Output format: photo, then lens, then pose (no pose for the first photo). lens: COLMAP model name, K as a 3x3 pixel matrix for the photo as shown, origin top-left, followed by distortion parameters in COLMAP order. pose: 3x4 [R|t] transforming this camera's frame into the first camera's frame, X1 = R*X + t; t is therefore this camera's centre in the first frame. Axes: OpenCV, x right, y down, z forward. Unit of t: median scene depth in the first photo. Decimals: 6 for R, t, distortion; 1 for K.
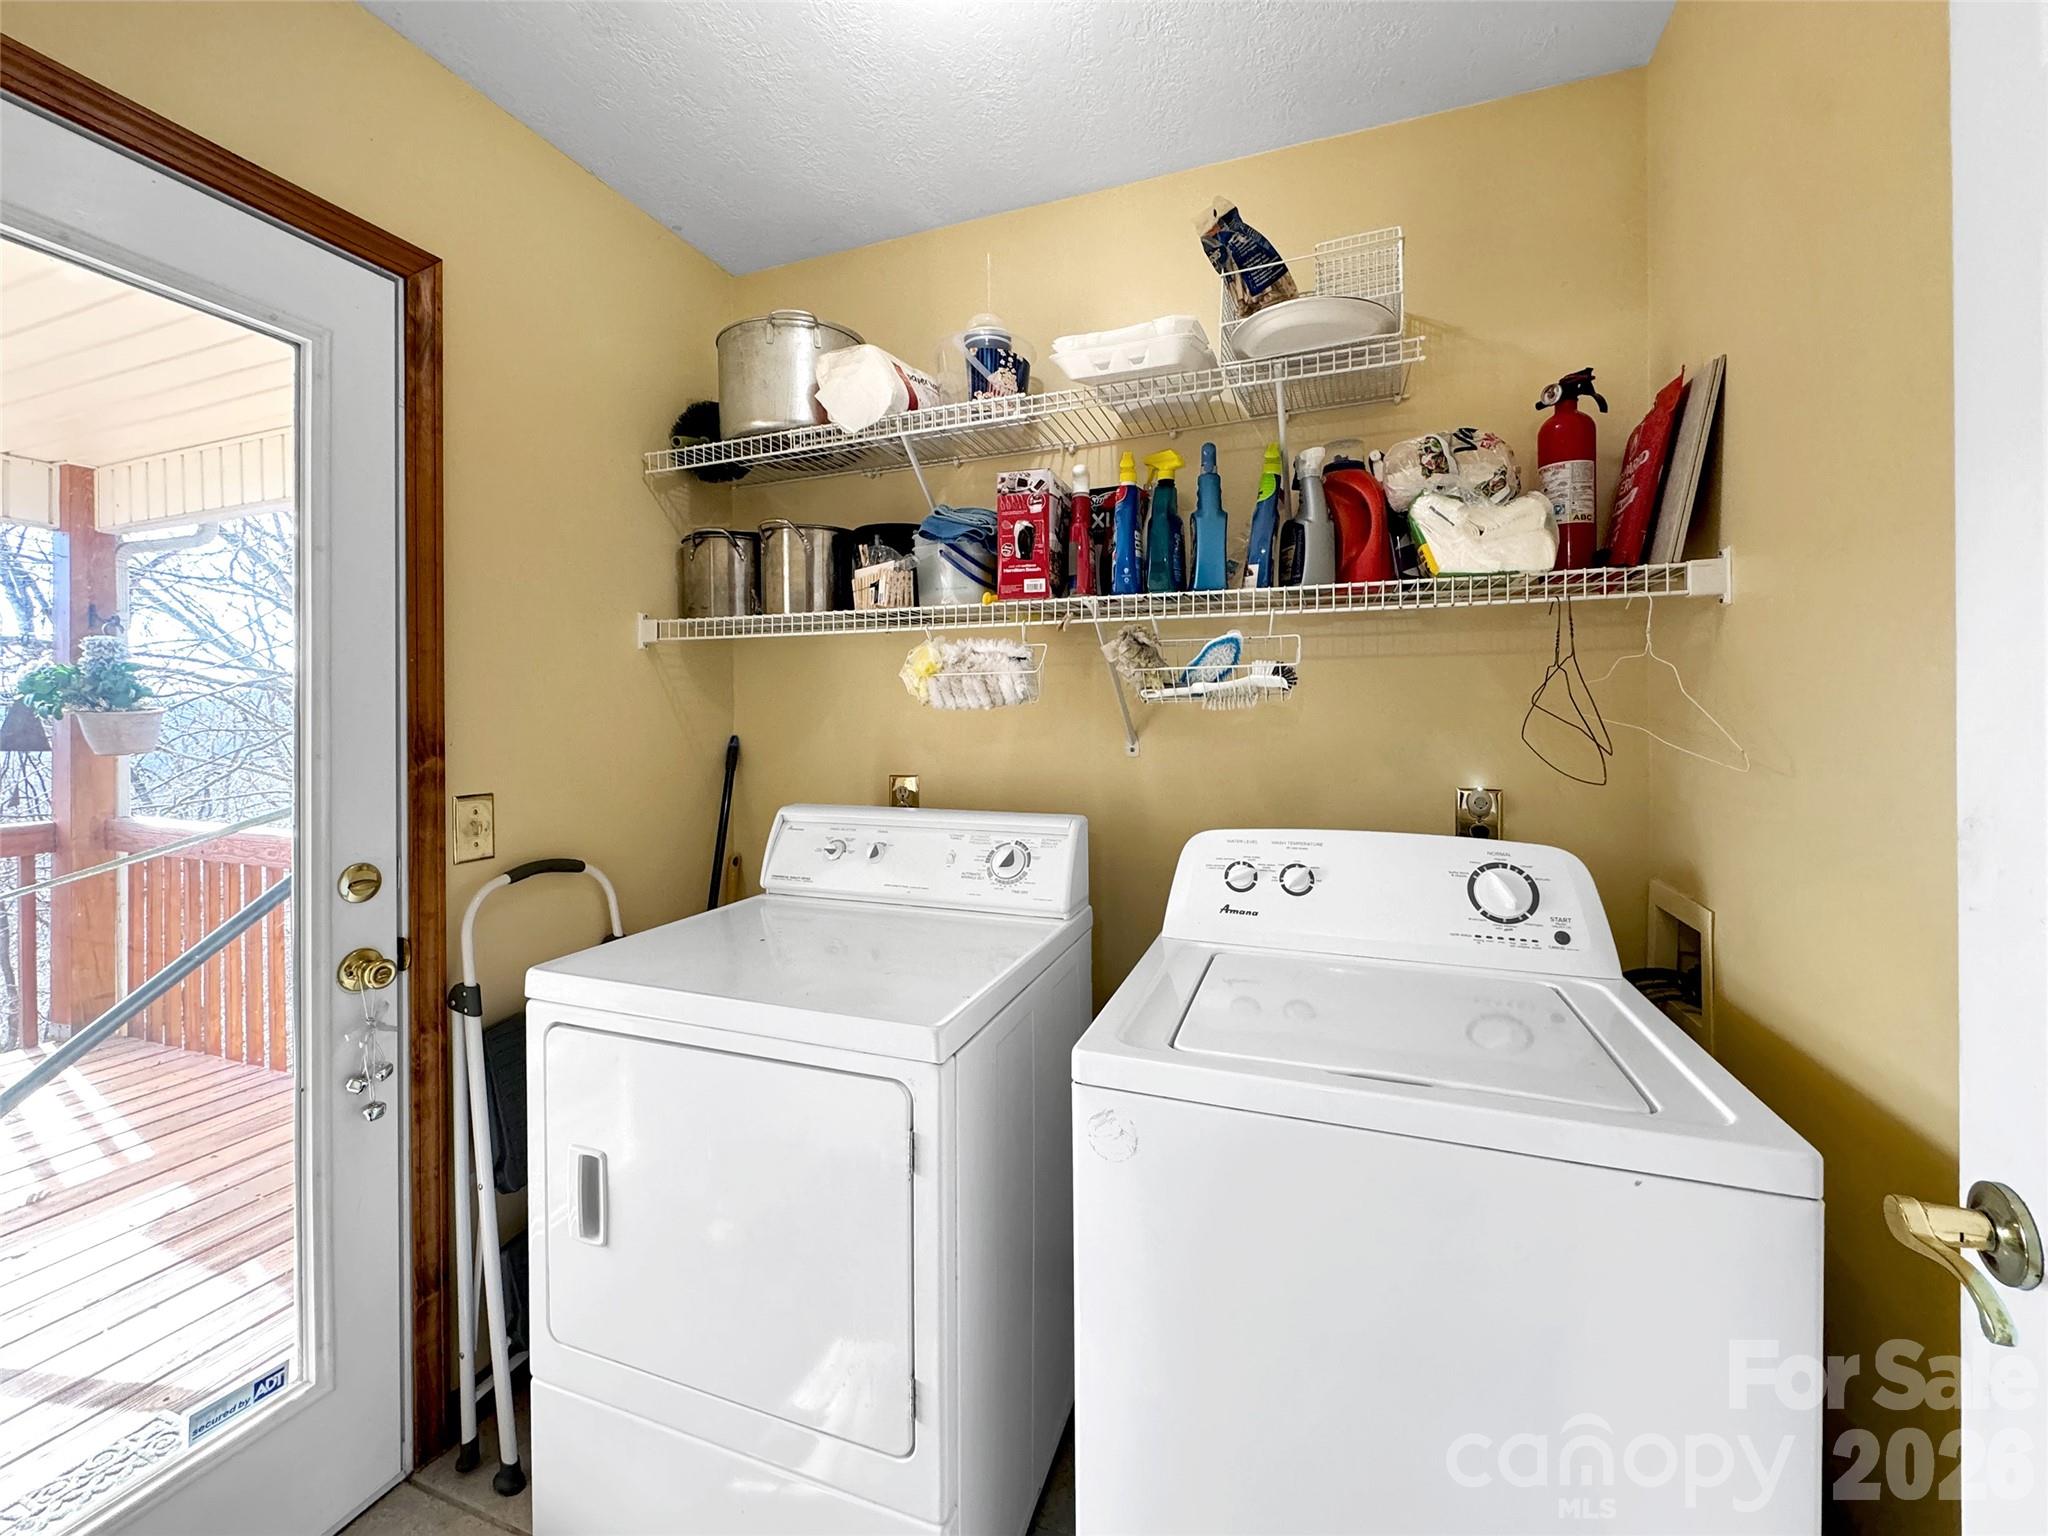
lens RADIAL K [[837.7, 0, 1036.7], [0, 837.7, 718.7], [0, 0, 1]] dist [-0.001592, -0.000176]
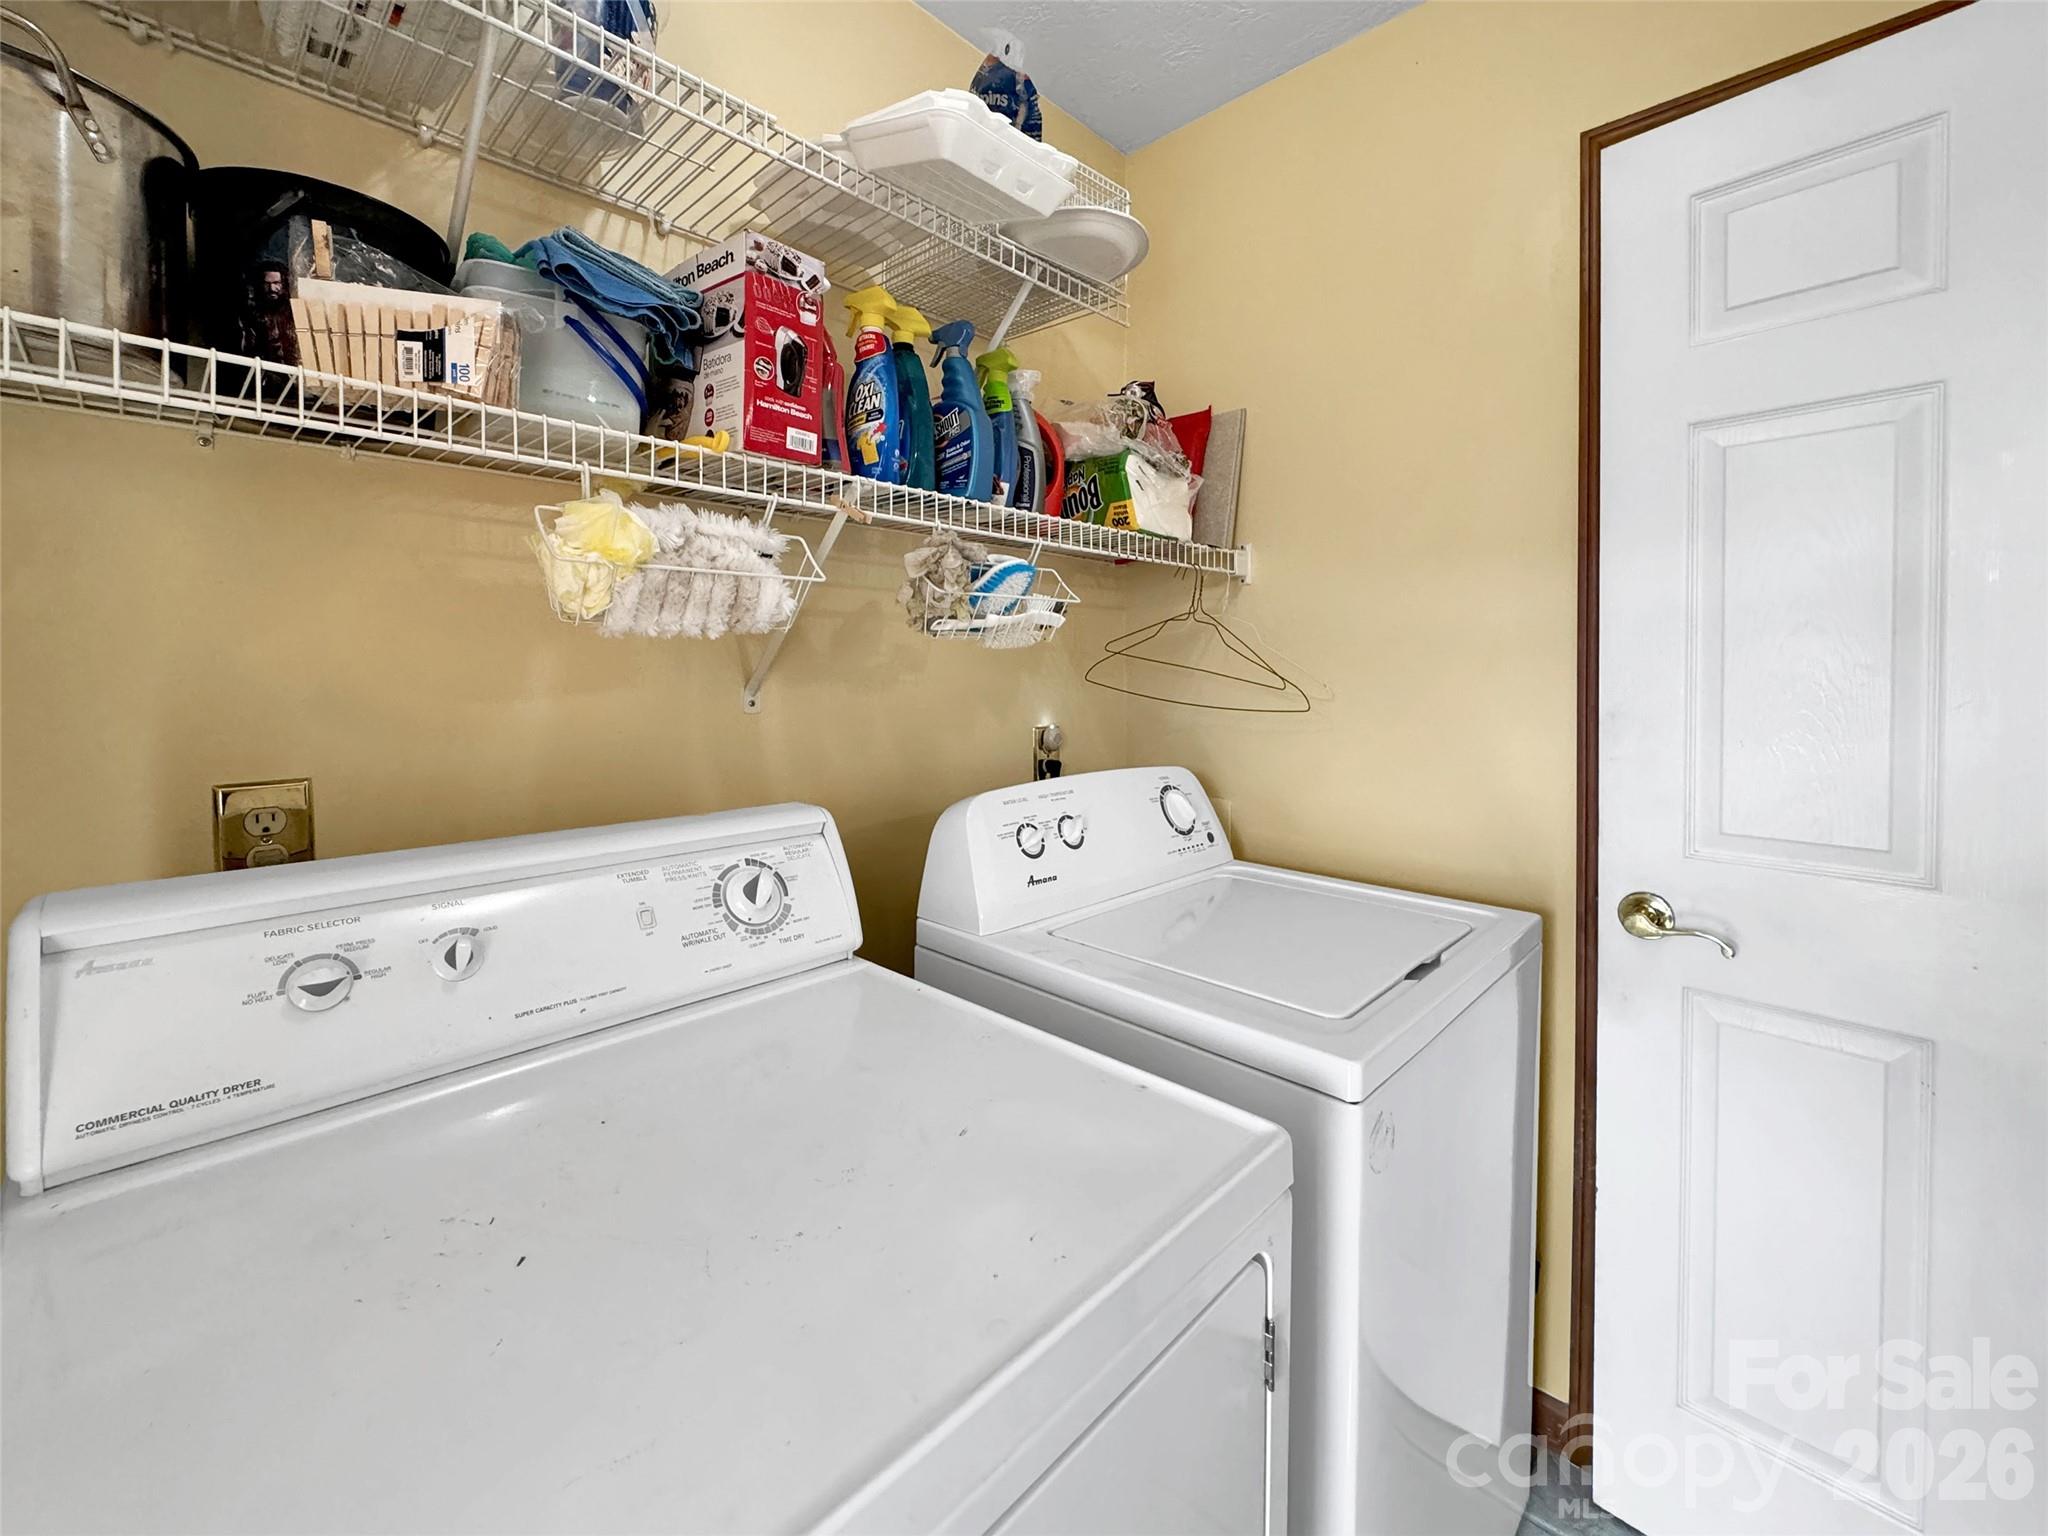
lens RADIAL K [[837.7, 0, 1048.2], [0, 837.7, 679.6], [0, 0, 1]] dist [-0.001592, -0.000176]
pose [[0.407635, -0.007426, 0.913115, -0.496445], [-0.003970, 0.999943, 0.009905, 0.011281], [-0.913136, -0.007663, 0.407583, 0.577010]]
